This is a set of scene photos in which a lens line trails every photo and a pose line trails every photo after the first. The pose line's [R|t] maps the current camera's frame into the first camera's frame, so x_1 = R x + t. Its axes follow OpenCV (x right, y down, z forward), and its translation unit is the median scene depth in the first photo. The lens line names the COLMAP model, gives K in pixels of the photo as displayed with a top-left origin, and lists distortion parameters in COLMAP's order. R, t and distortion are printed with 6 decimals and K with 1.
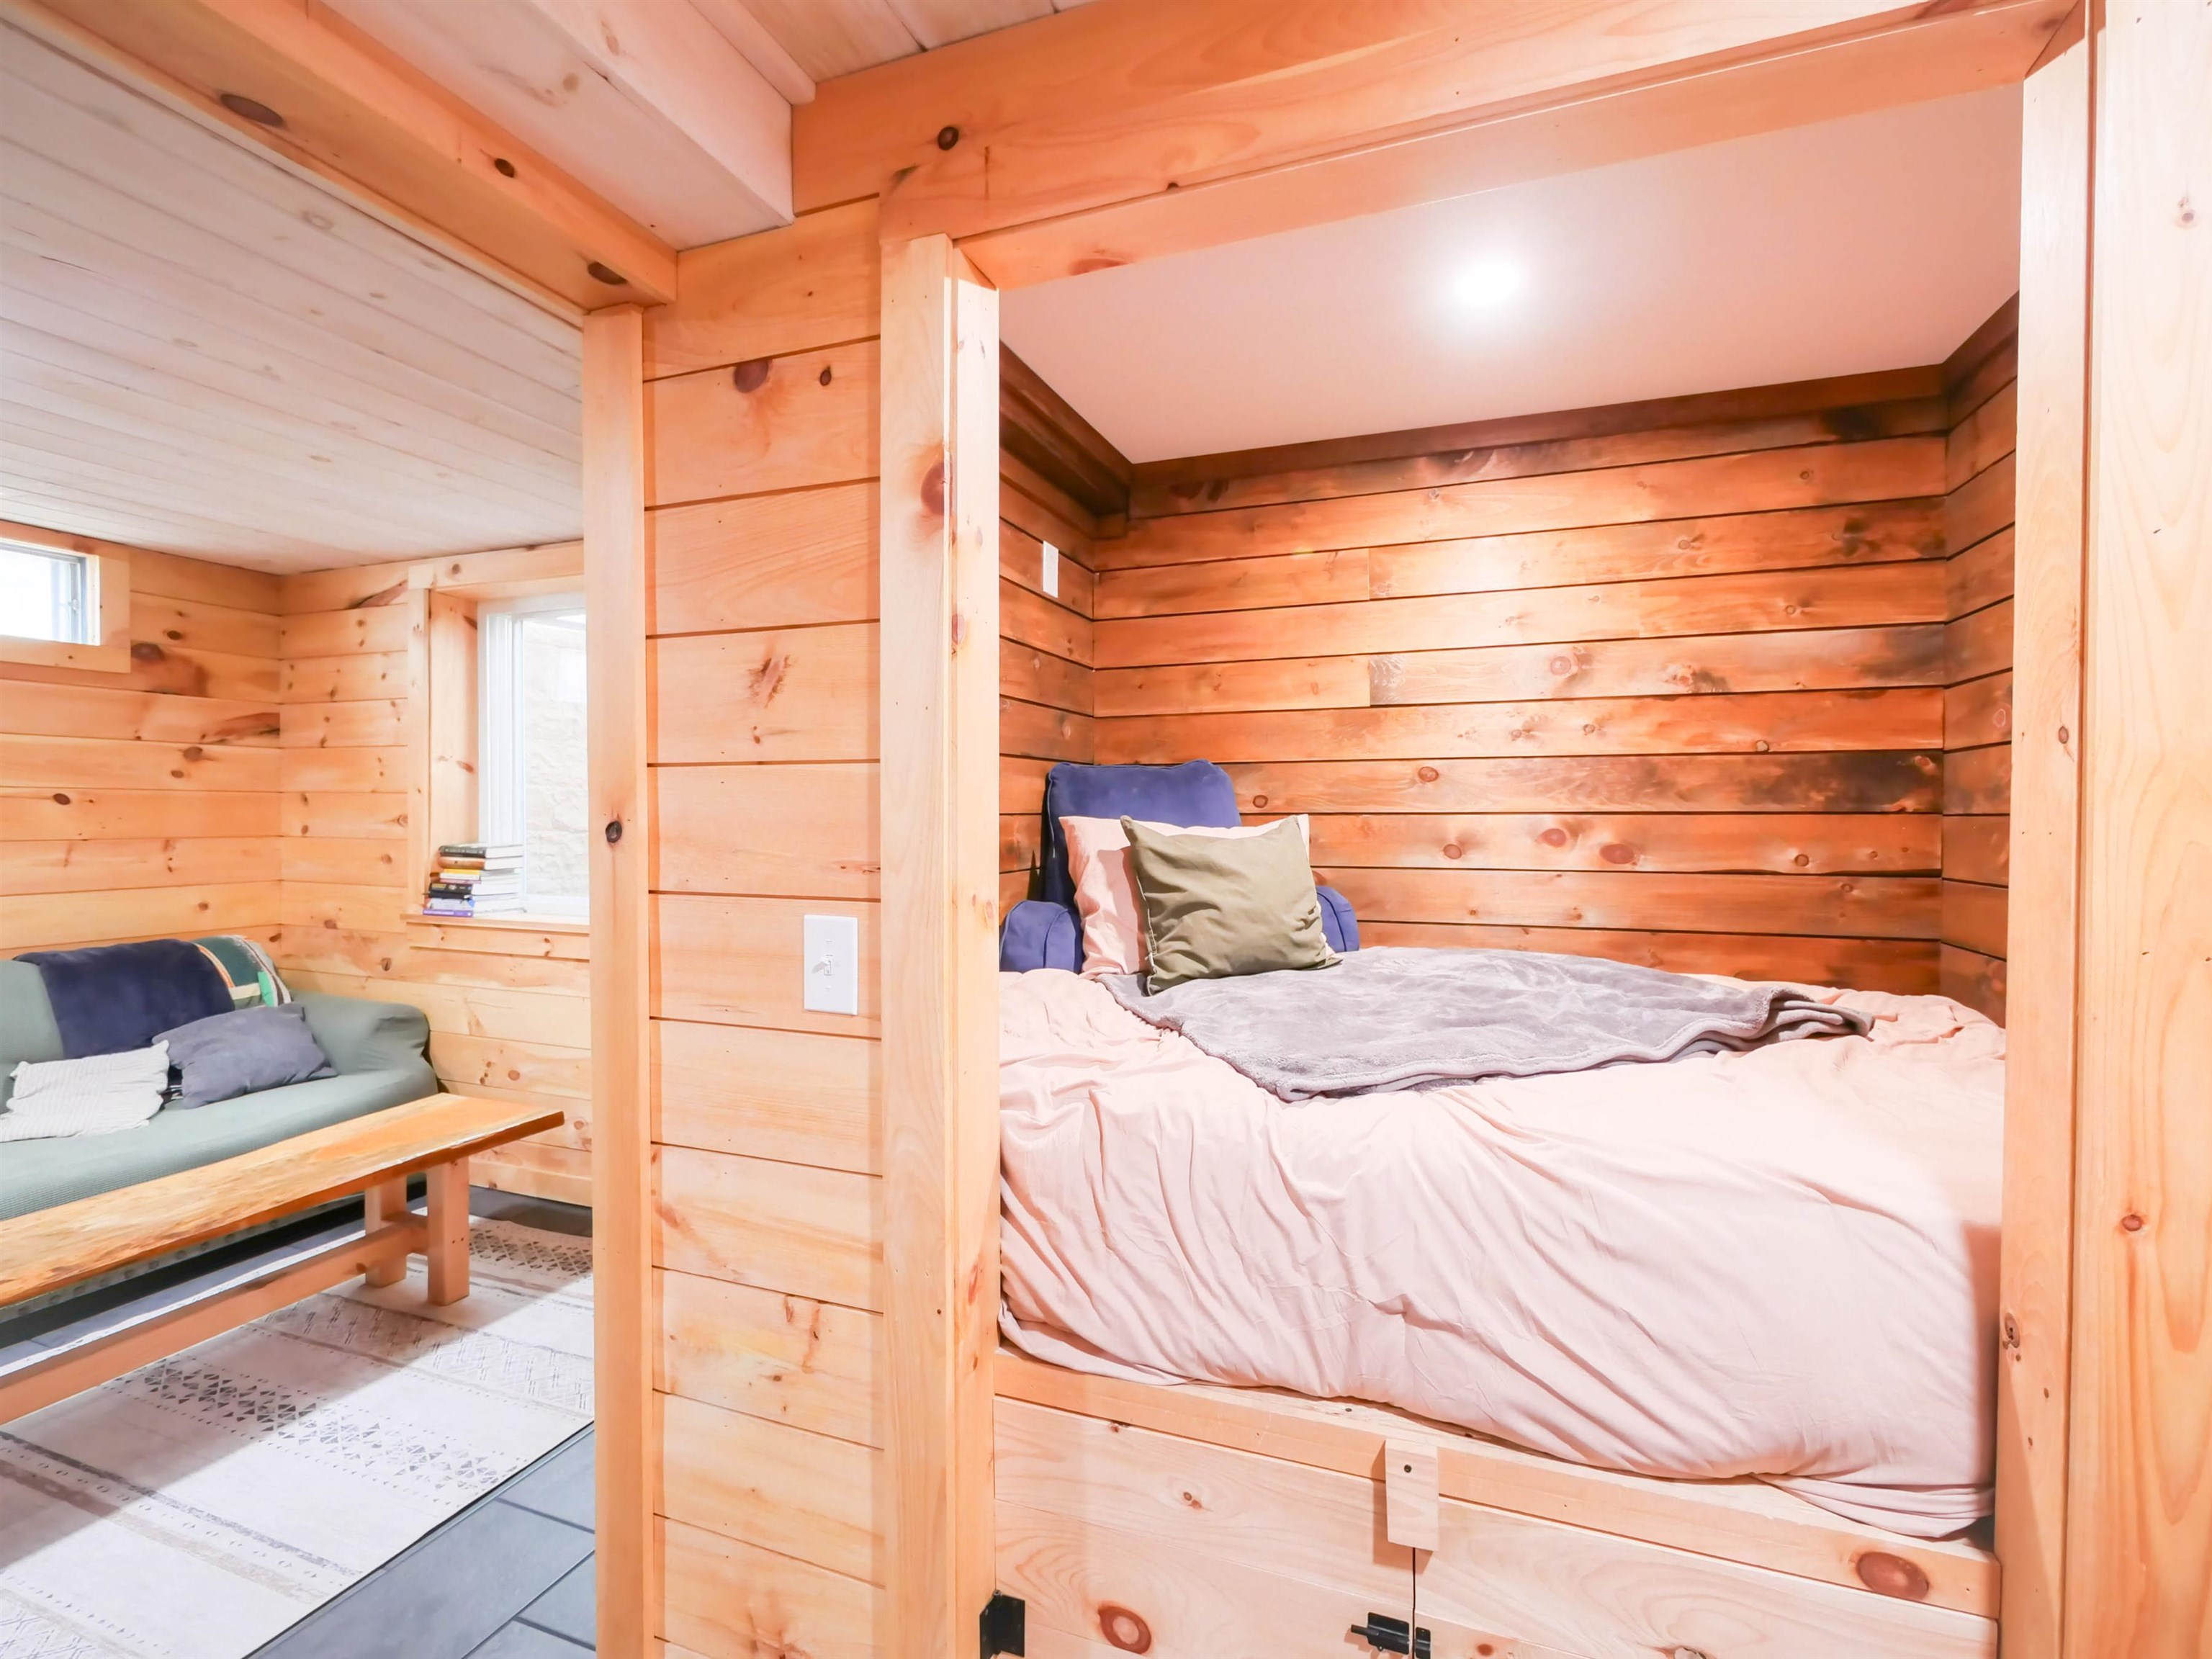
lens RADIAL K [[1021.1, 0, 1106.0], [0, 1021.1, 829.5], [0, 0, 1]] dist [-0.002513, -0.000221]
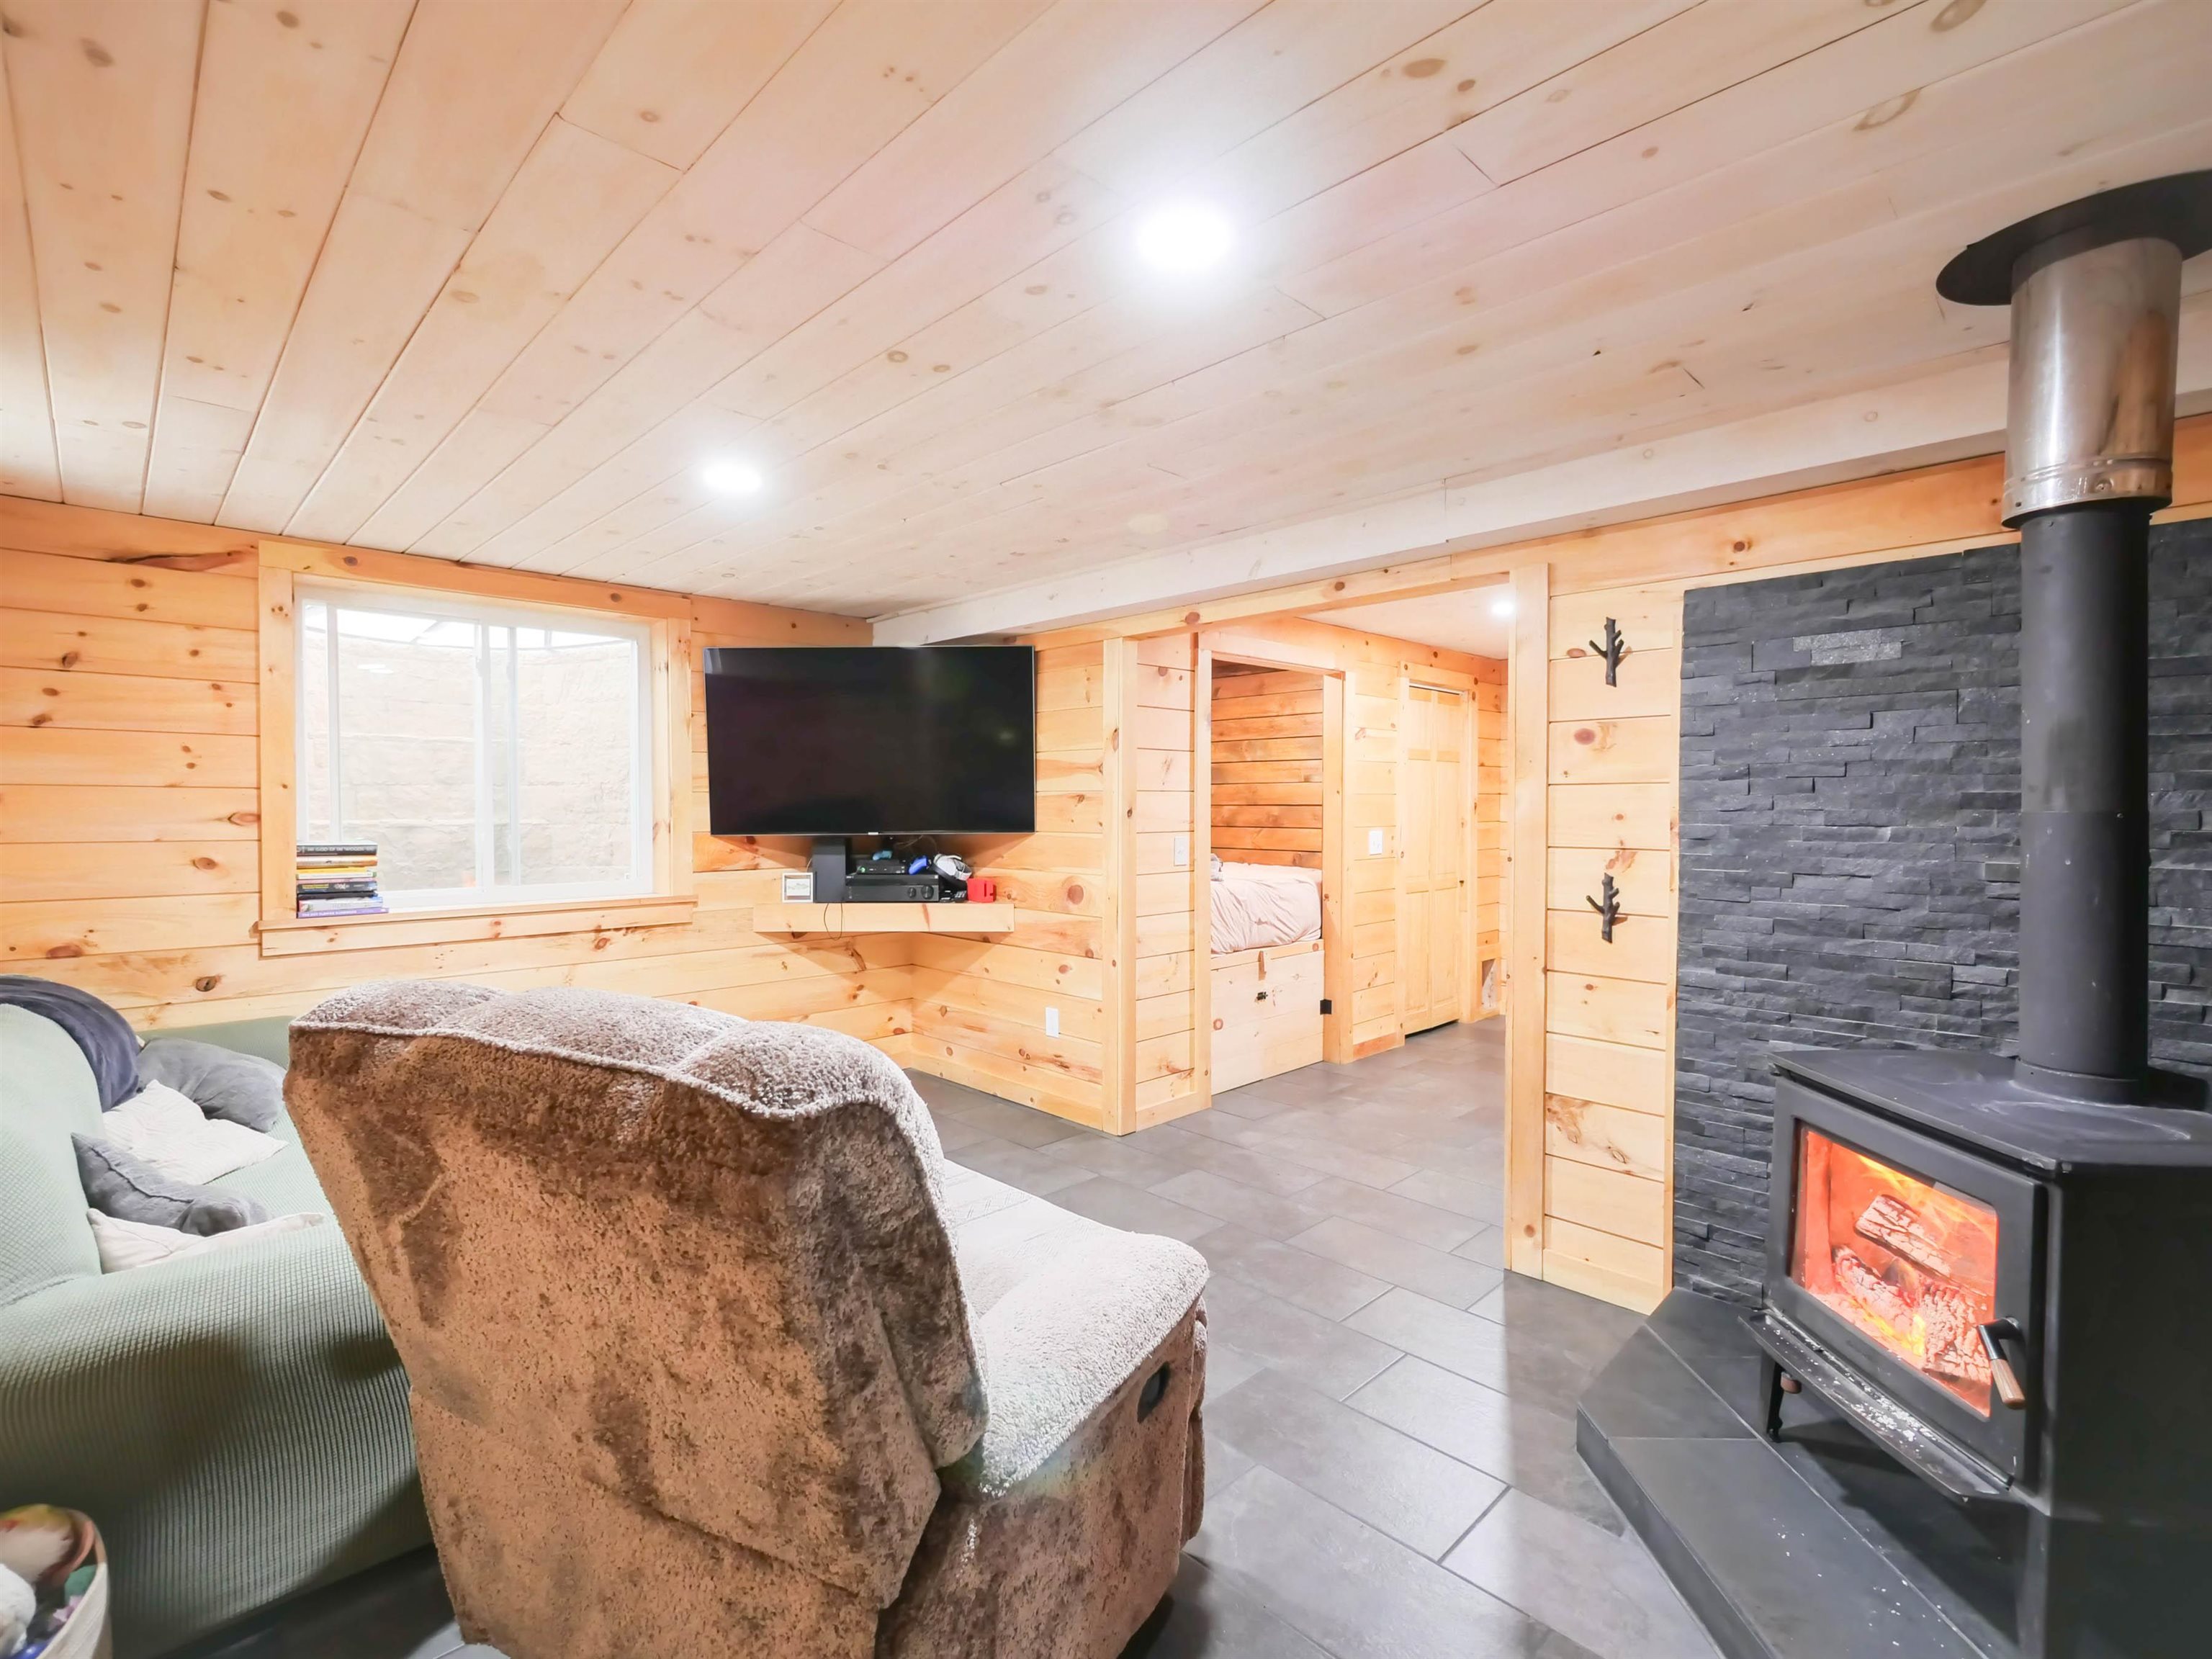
lens RADIAL K [[1021.1, 0, 1106.0], [0, 1021.1, 829.5], [0, 0, 1]] dist [-0.002513, -0.000221]
pose [[0.418591, -0.022872, 0.907887, -1.218138], [0.018081, 0.999695, 0.016848, -0.000433], [-0.907995, 0.009363, 0.418877, -0.069549]]
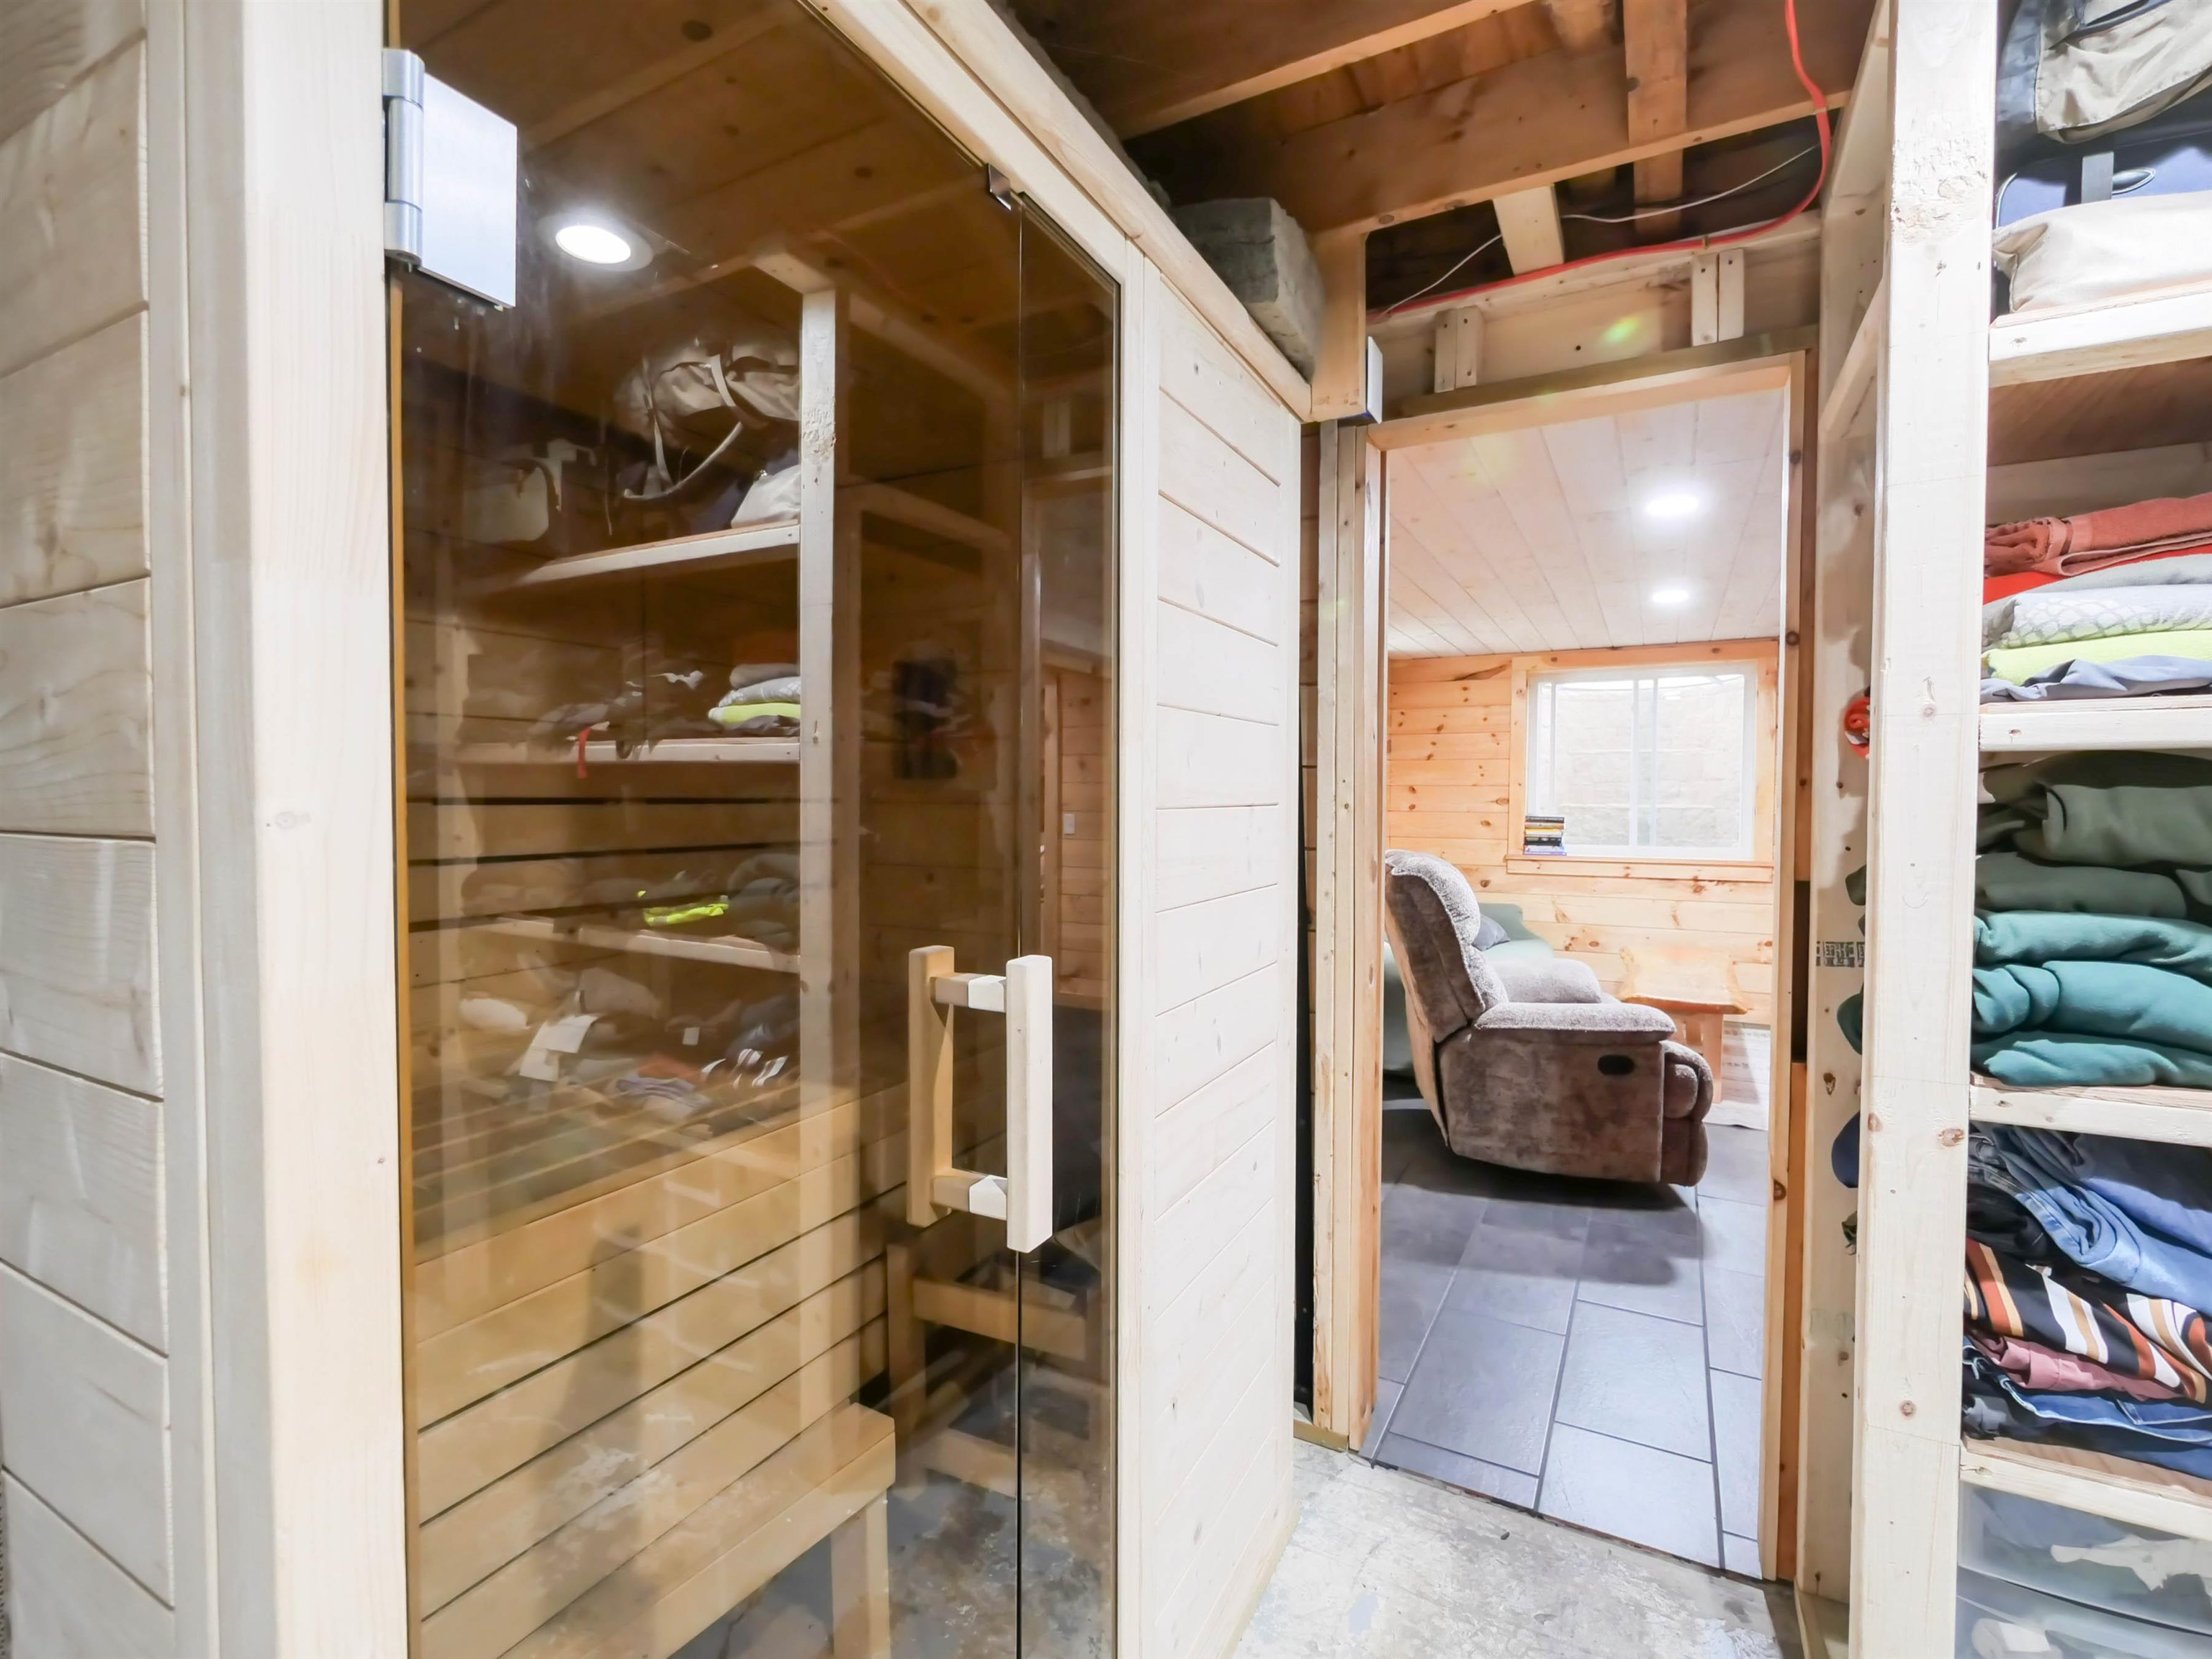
lens RADIAL K [[1036.9, 0, 1106.0], [0, 1036.9, 829.5], [0, 0, 1]] dist [-0.004486, 0.000503]
pose [[0.991193, 0.003897, -0.132365, -1.159615], [-0.002172, 0.999911, 0.013176, 0.018163], [0.132404, -0.012772, 0.991113, -0.886440]]
